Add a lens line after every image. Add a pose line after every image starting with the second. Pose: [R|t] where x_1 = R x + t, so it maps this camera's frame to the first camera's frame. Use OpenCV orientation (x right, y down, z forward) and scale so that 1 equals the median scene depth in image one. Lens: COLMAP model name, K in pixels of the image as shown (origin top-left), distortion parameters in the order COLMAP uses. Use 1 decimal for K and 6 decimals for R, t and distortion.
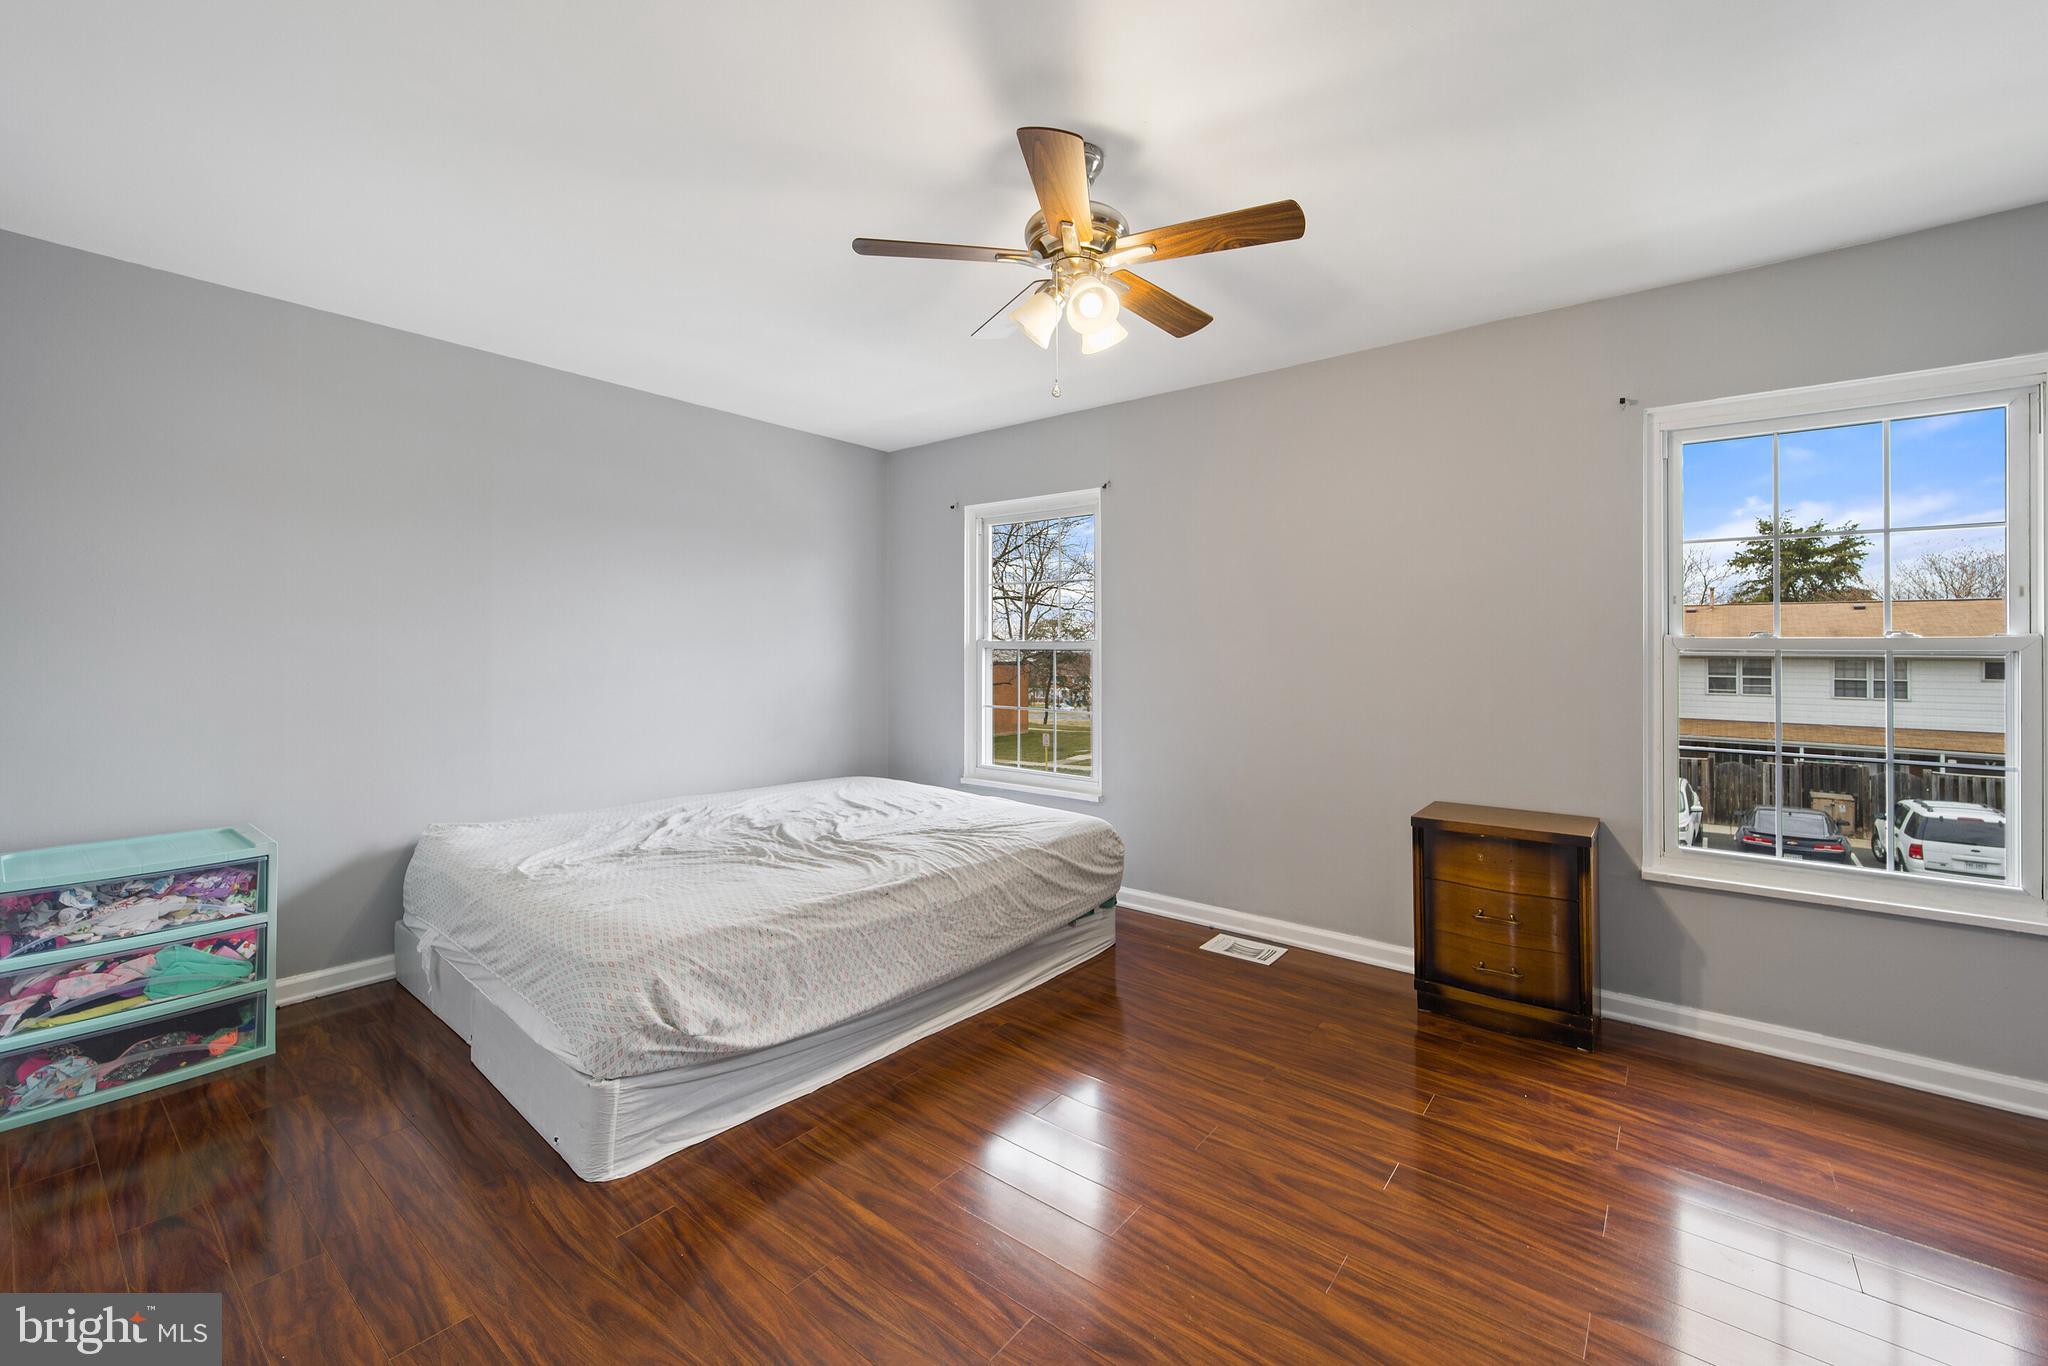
lens RADIAL K [[833.3, 0, 1025.2], [0, 833.3, 671.0], [0, 0, 1]] dist [-0.000962, -0.000953]
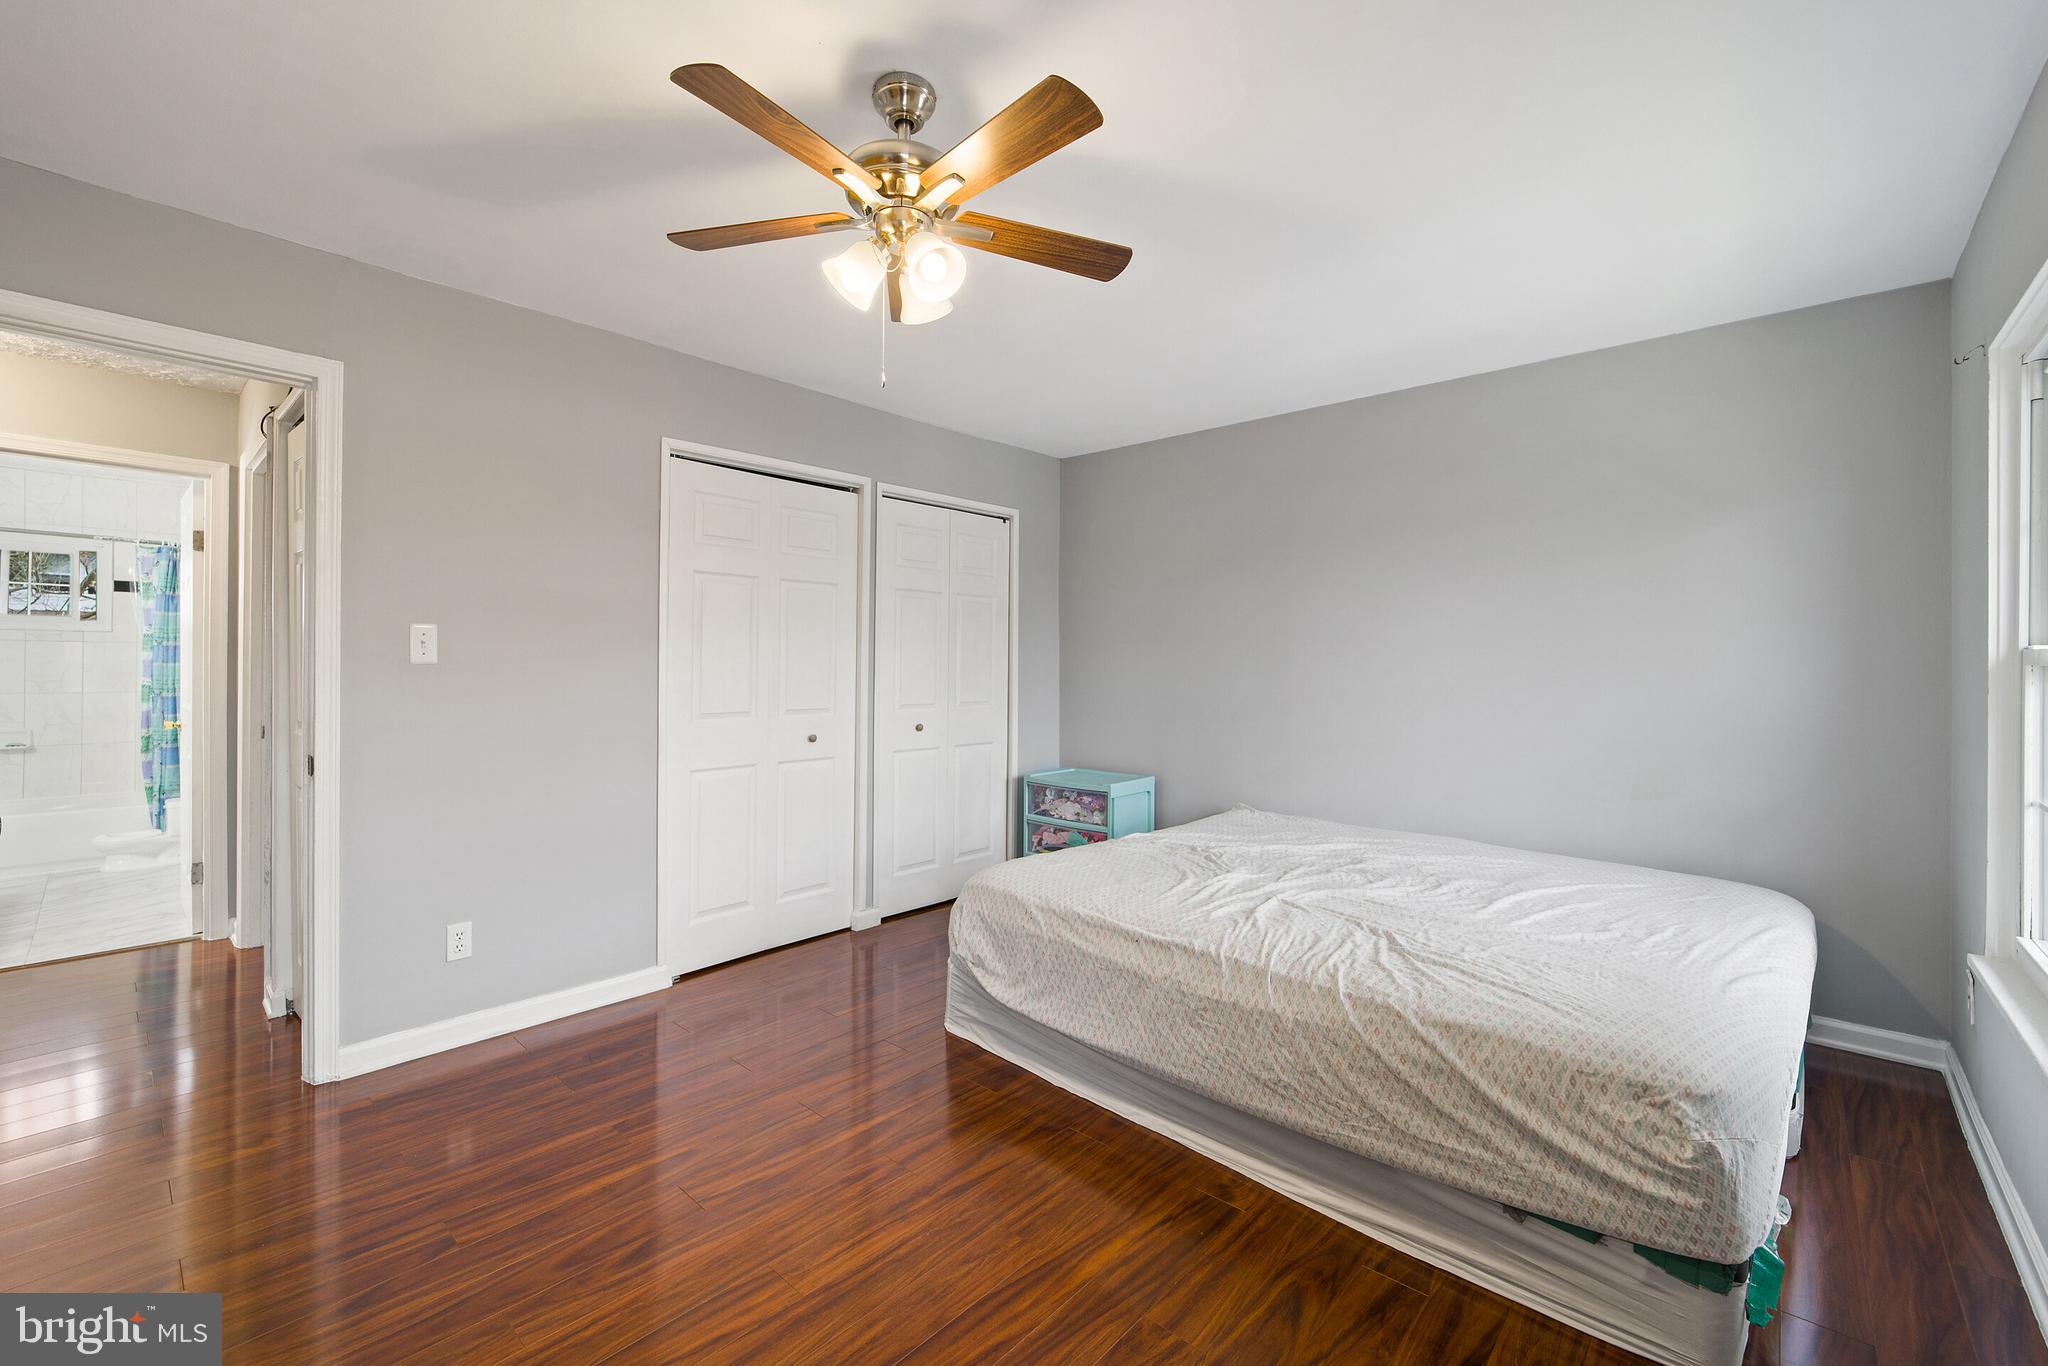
lens RADIAL K [[833.3, 0, 1025.2], [0, 833.3, 671.0], [0, 0, 1]] dist [-0.000962, -0.000953]
pose [[-0.048540, 0.008505, -0.998785, 0.673415], [-0.034498, 0.999353, 0.010186, -0.025515], [0.998225, 0.034950, -0.048215, 0.839303]]
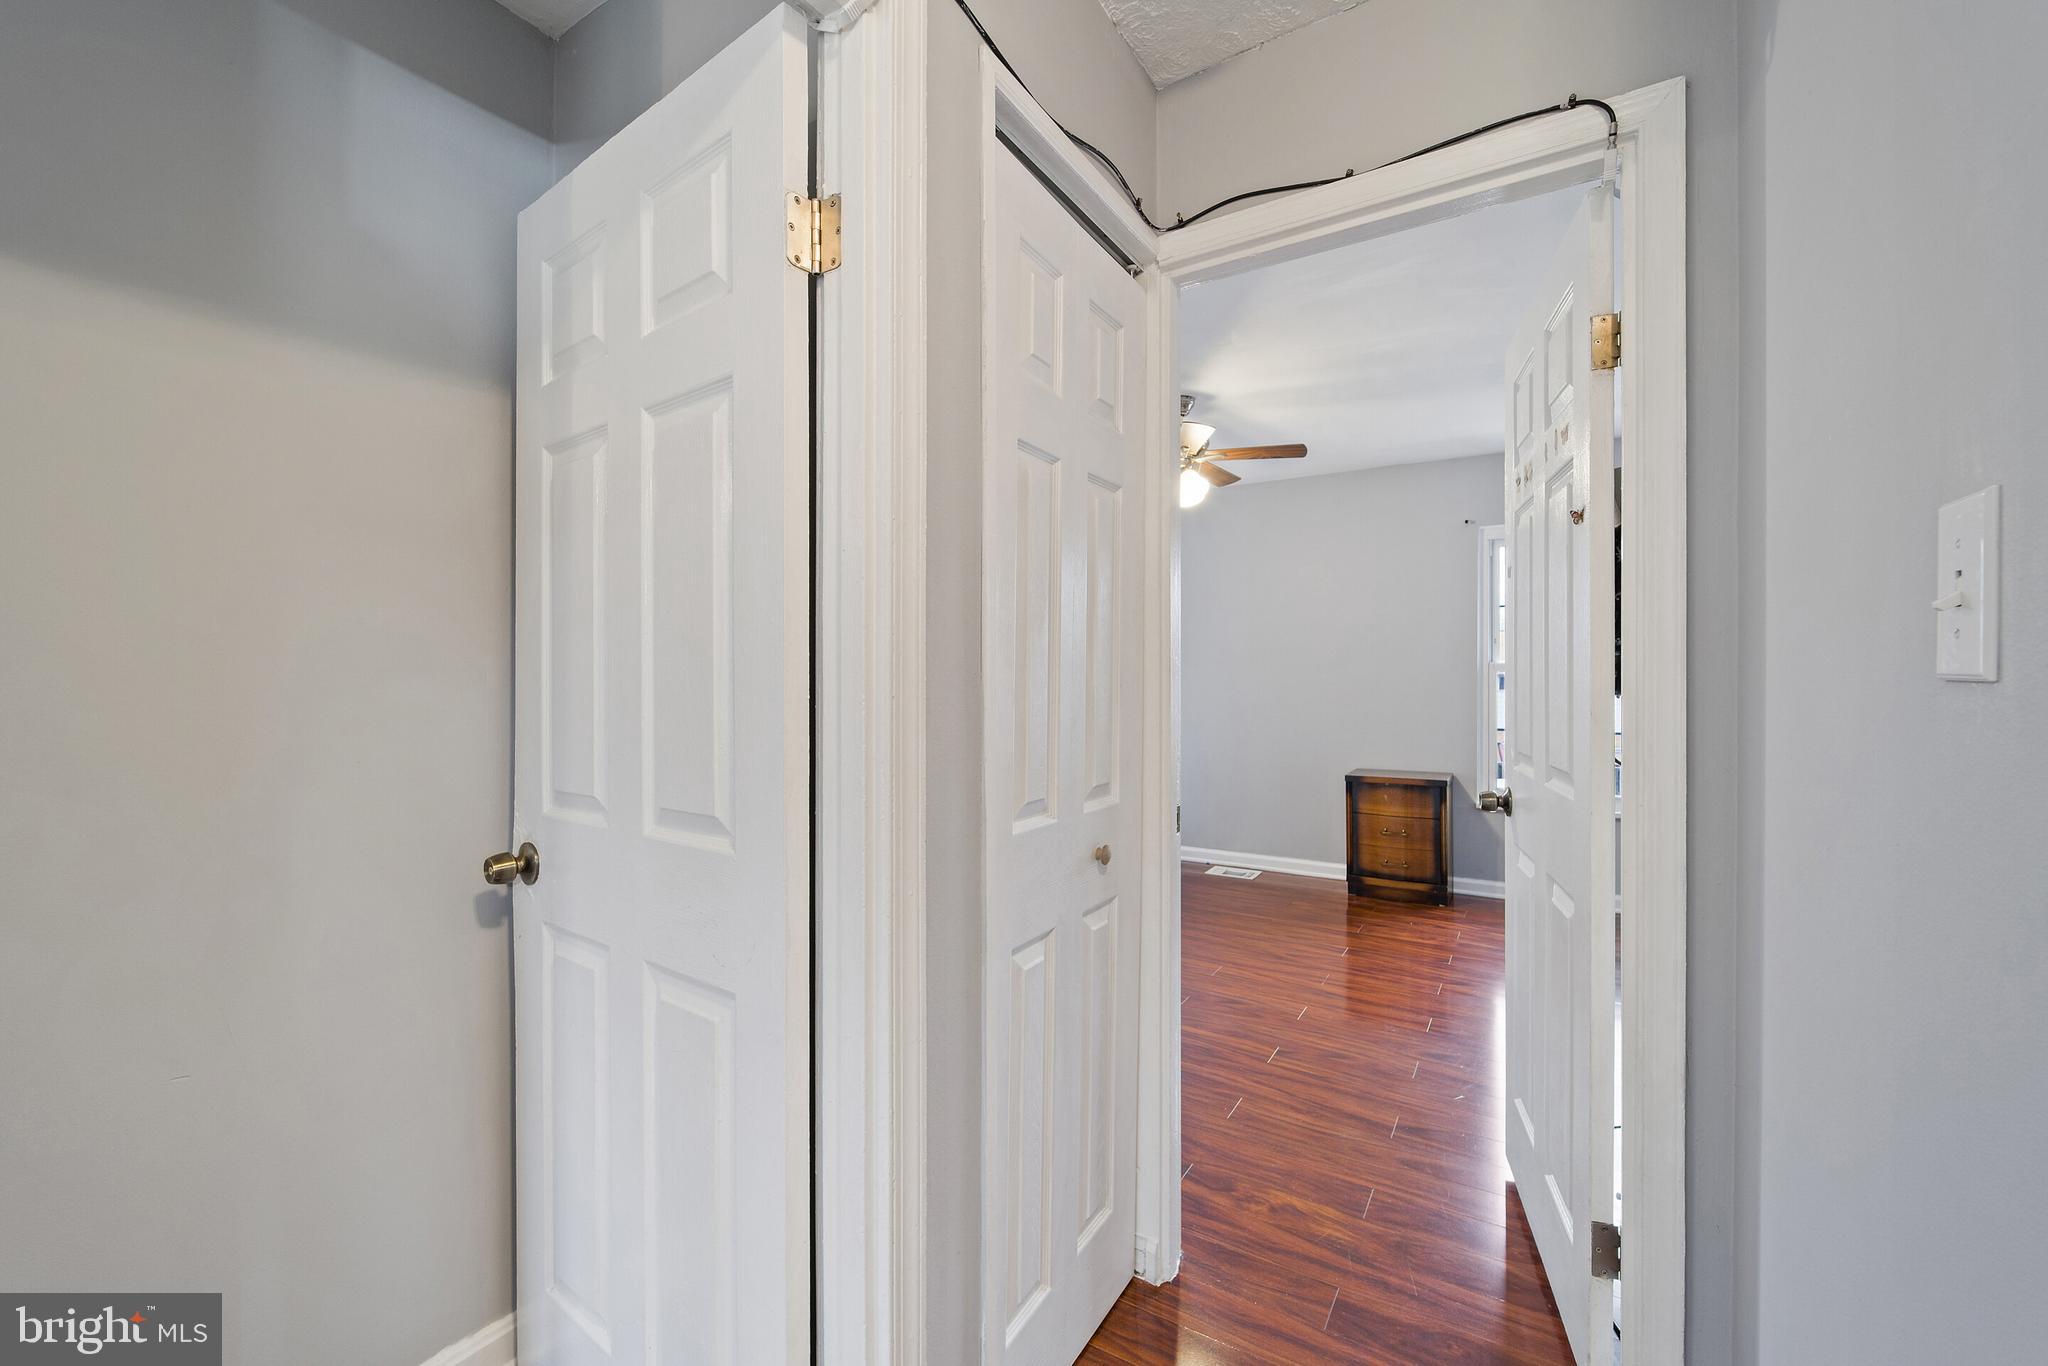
lens RADIAL K [[841.3, 0, 1031.1], [0, 841.3, 713.5], [0, 0, 1]] dist [-0.005876, -0.000156]
pose [[0.992847, -0.012384, 0.118749, -0.340581], [0.009266, 0.999599, 0.026776, 0.005130], [-0.119033, -0.025484, 0.992563, -0.554916]]
